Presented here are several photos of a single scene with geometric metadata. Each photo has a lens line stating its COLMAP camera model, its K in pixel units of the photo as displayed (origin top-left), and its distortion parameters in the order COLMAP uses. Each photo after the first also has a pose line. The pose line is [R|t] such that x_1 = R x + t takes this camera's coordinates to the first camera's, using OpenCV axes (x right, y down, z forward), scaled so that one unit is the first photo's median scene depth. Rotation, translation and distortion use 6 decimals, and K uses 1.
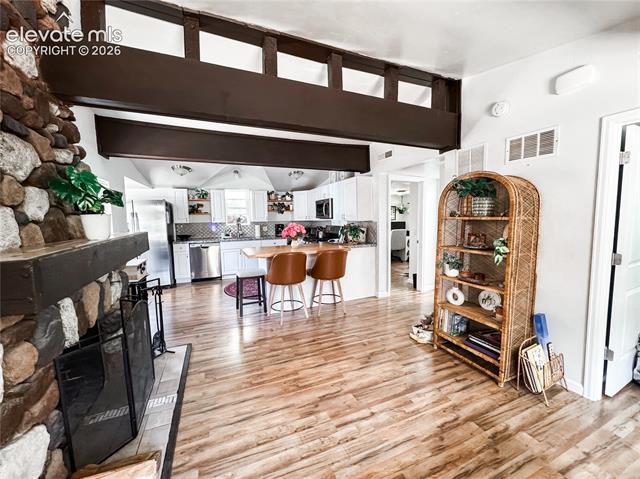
lens RADIAL K [[255.4, 0, 318.0], [0, 255.4, 238.7], [0, 0, 1]] dist [-0.000873, 0.000311]
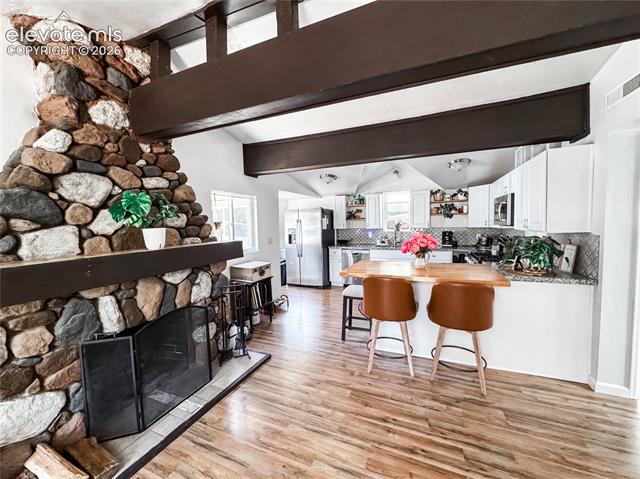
lens RADIAL K [[255.4, 0, 320.9], [0, 255.4, 239.9], [0, 0, 1]] dist [-0.000873, 0.000311]
pose [[0.694757, 0.047948, -0.717645, 0.170603], [-0.050055, 0.998580, 0.018260, -0.032463], [0.717501, 0.023235, 0.696170, 0.229768]]
